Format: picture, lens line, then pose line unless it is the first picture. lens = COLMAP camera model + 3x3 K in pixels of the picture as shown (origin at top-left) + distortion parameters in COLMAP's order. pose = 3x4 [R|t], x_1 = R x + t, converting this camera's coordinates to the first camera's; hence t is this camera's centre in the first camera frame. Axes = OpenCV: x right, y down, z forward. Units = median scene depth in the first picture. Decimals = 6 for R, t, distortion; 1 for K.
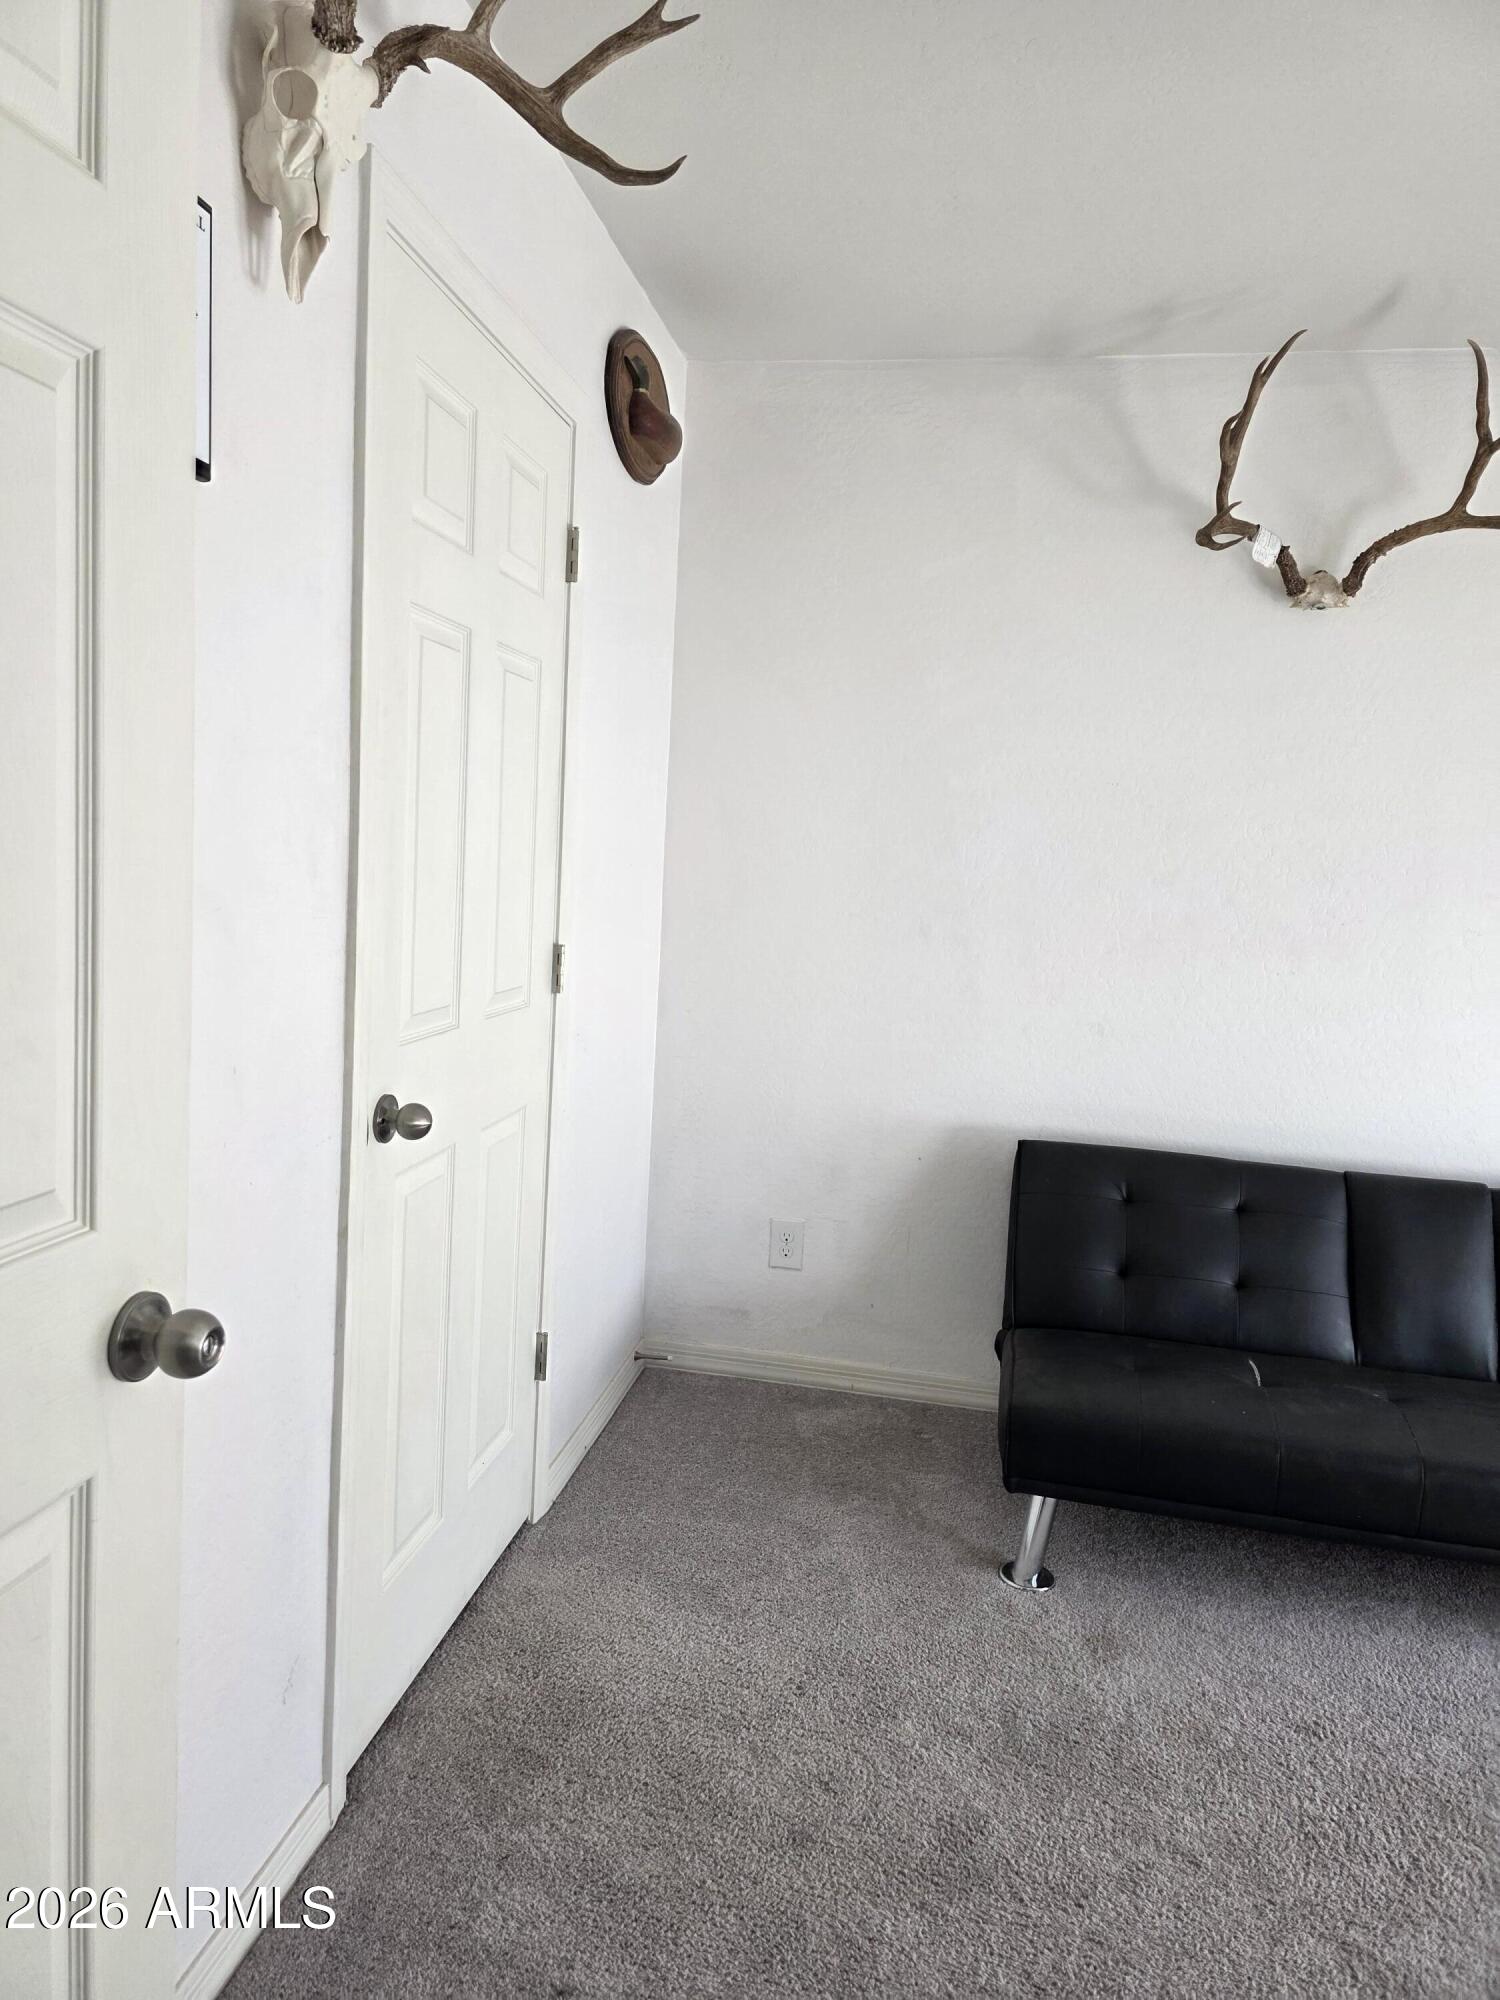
lens RADIAL K [[1356.2, 0, 743.2], [0, 1356.2, 981.1], [0, 0, 1]] dist [0.041035, -0.055804]
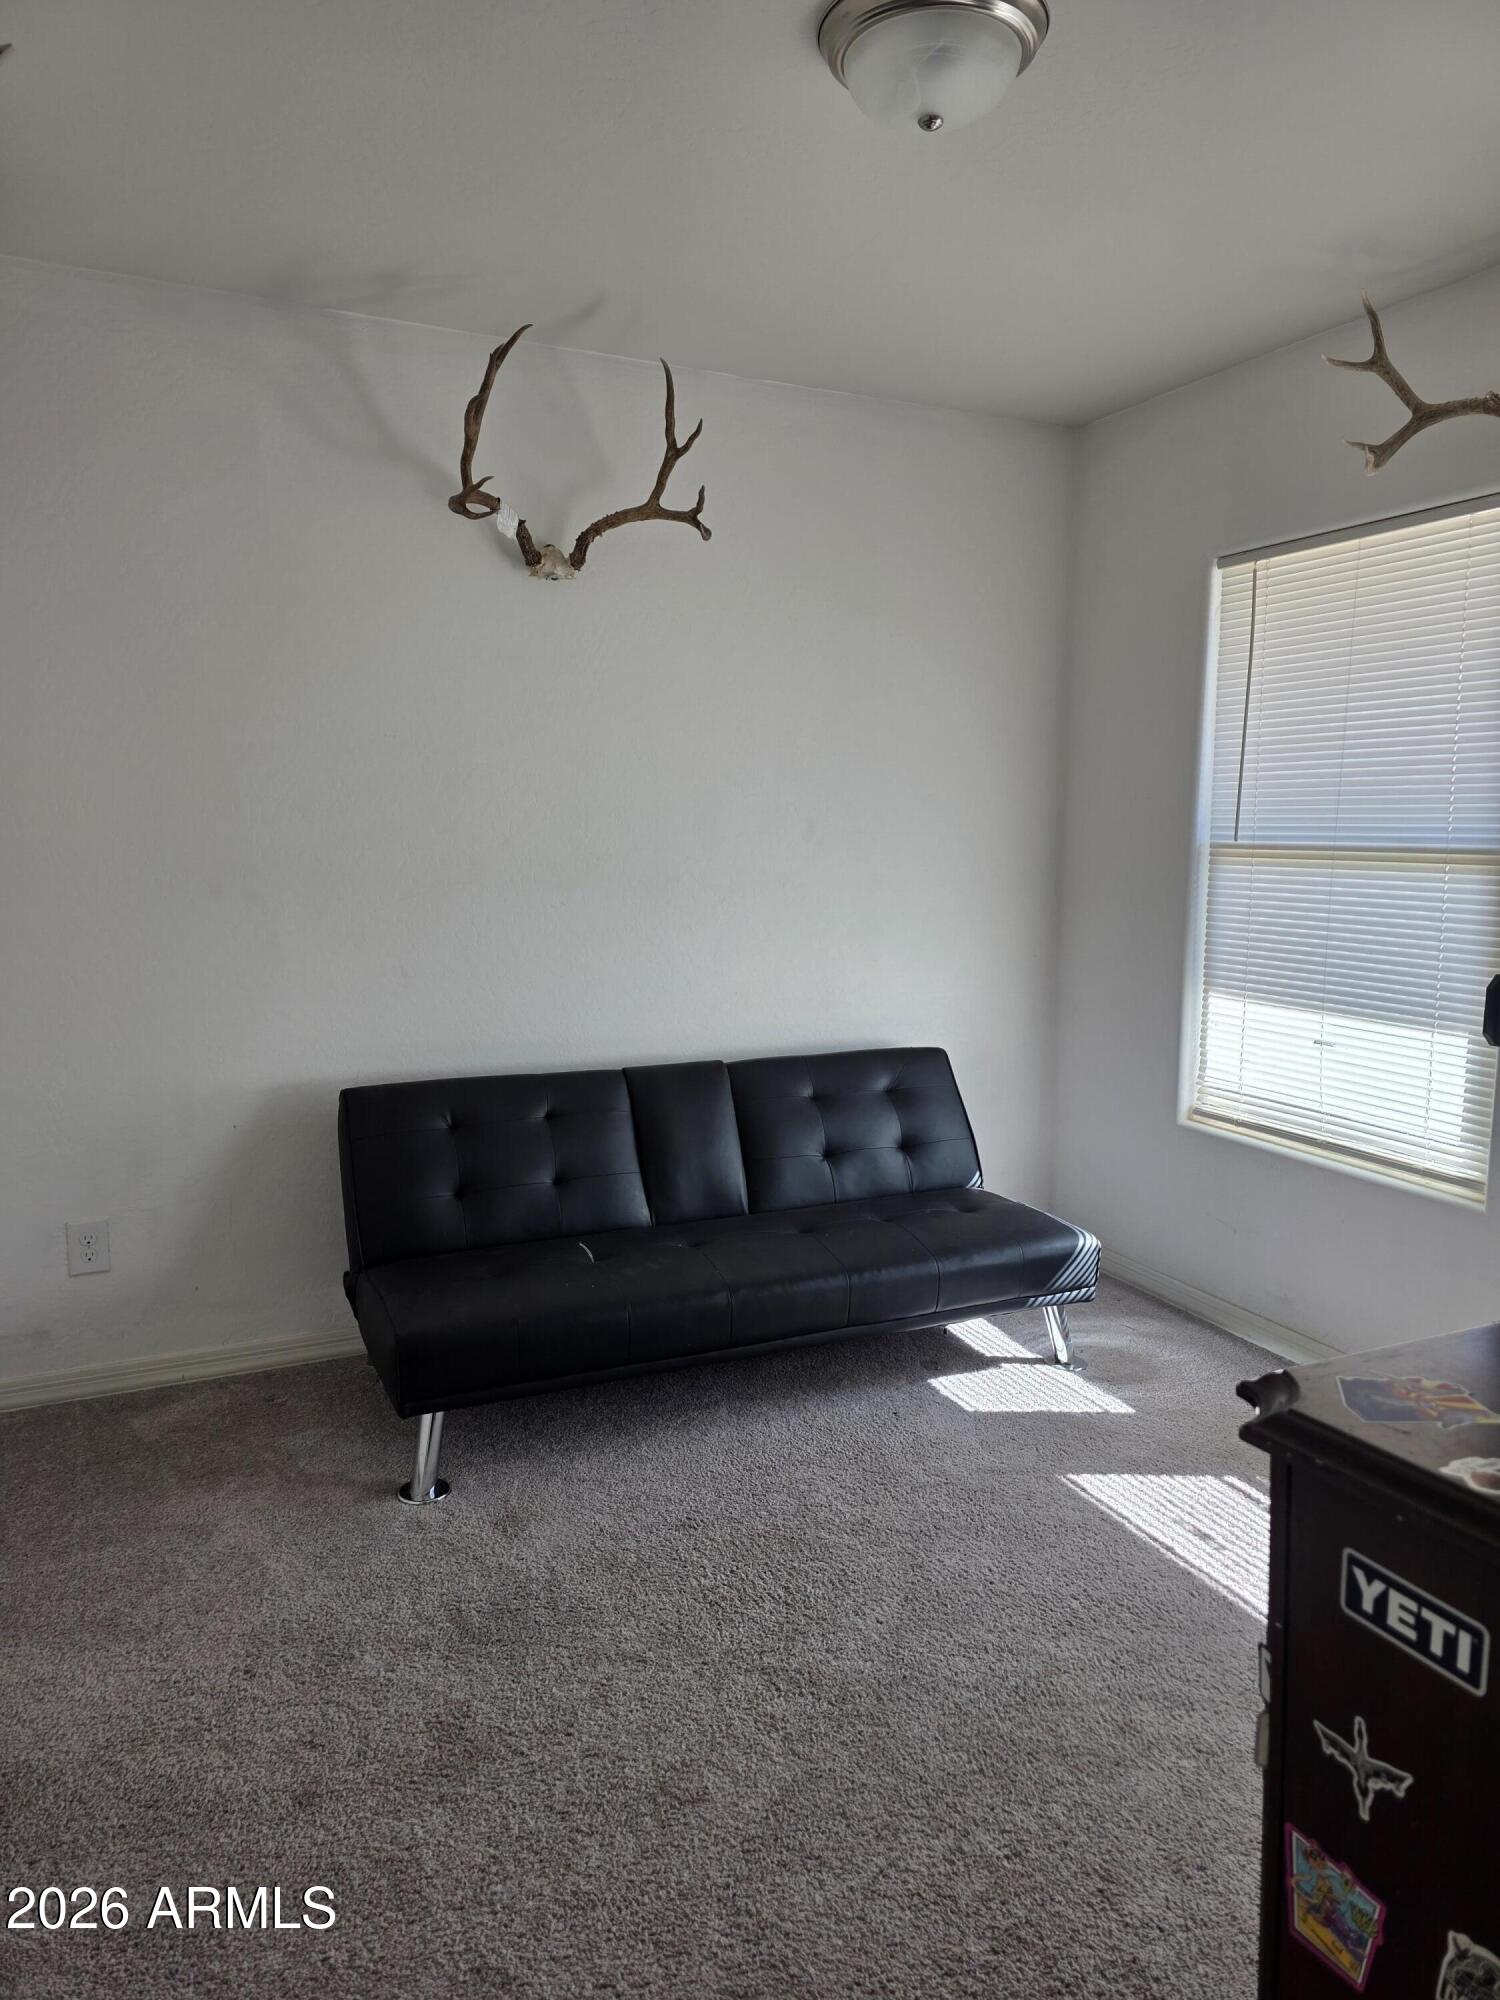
lens RADIAL K [[1356.2, 0, 765.4], [0, 1356.2, 979.9], [0, 0, 1]] dist [0.041035, -0.055804]
pose [[0.793575, -0.118455, 0.596830, -0.162556], [0.092814, 0.992955, 0.073666, -0.011542], [-0.601352, -0.003066, 0.798979, -0.005055]]
